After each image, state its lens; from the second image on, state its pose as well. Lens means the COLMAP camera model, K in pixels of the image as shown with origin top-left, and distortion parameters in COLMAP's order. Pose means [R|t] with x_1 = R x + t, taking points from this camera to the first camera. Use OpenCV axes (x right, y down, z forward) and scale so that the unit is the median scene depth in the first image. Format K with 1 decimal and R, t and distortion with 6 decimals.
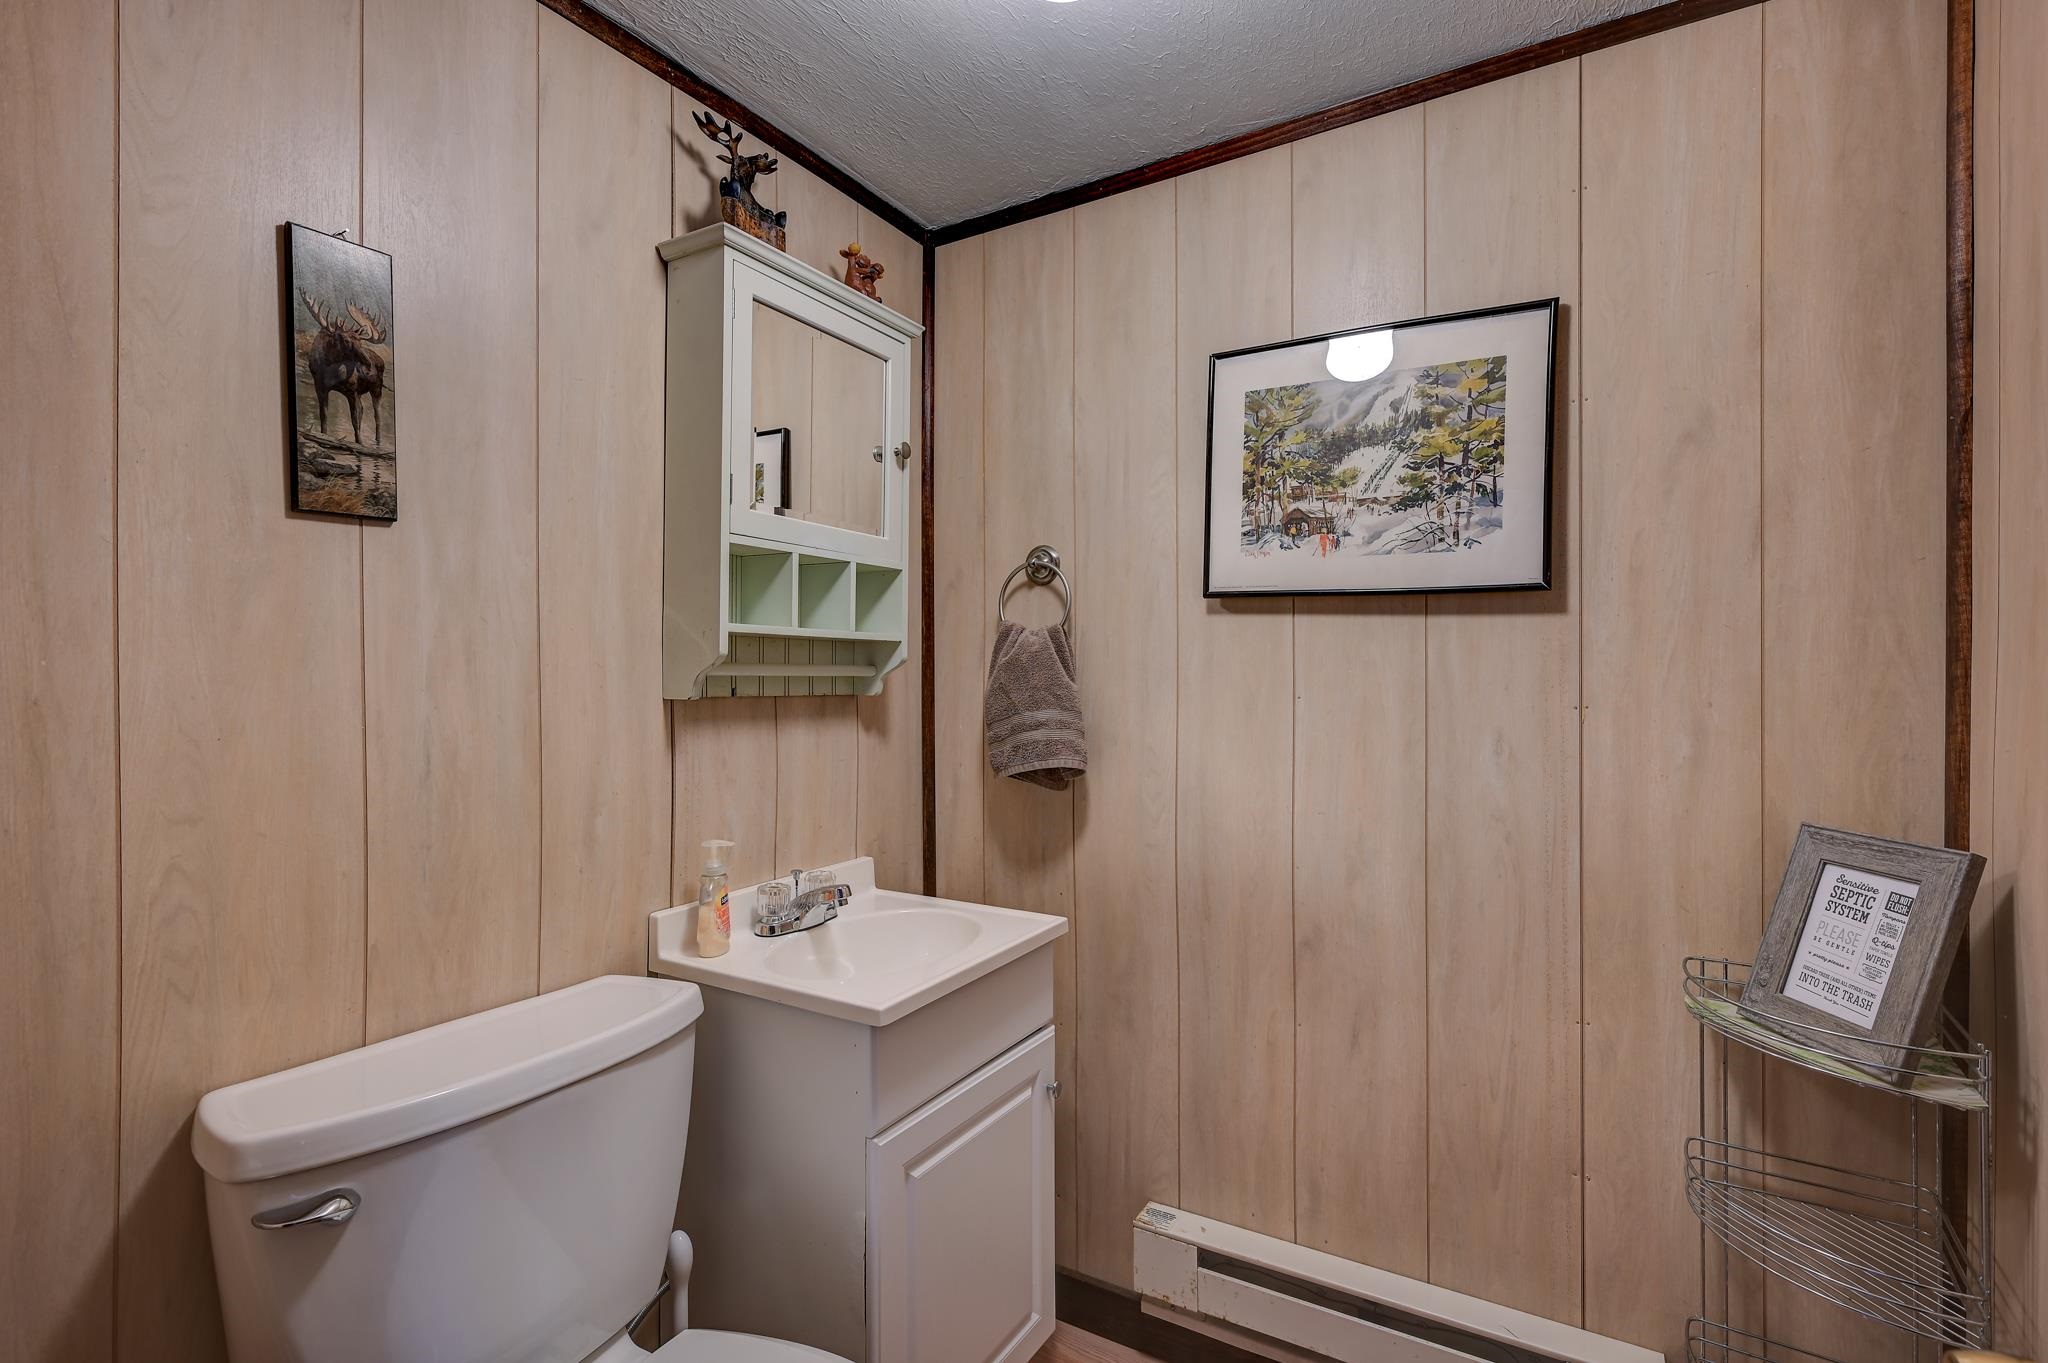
lens RADIAL K [[937.6, 0, 1026.7], [0, 937.6, 674.6], [0, 0, 1]] dist [0.003907, 0.000509]
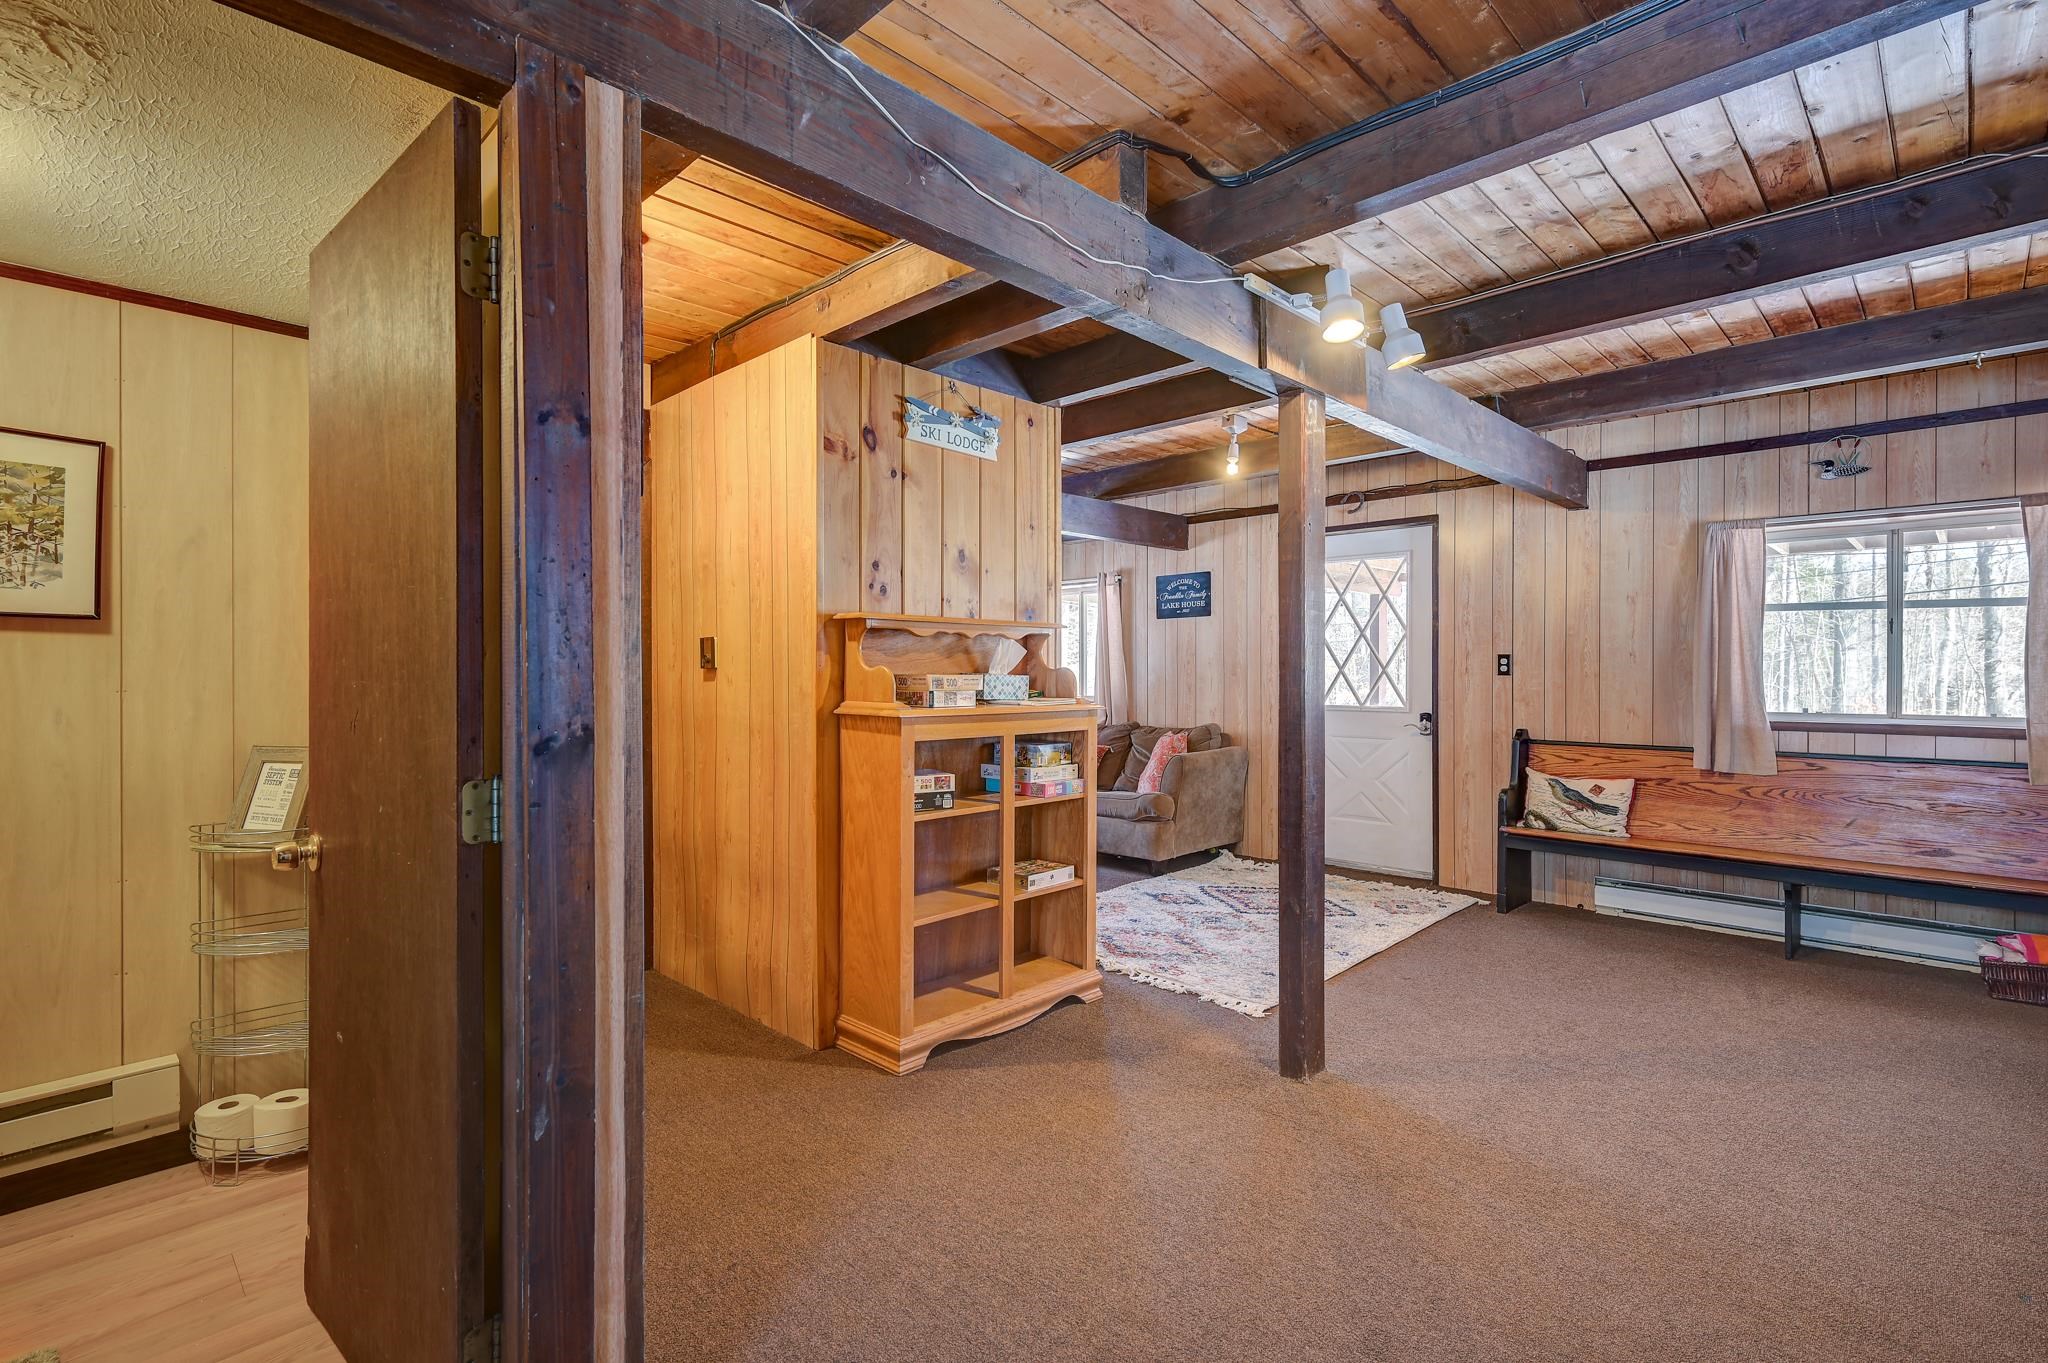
lens RADIAL K [[937.6, 0, 1007.4], [0, 937.6, 666.3], [0, 0, 1]] dist [0.003907, 0.000509]
pose [[0.235338, 0.000831, 0.971913, -0.647050], [0.002886, 0.999995, -0.001554, -0.001509], [-0.971909, 0.003171, 0.235335, -0.898501]]
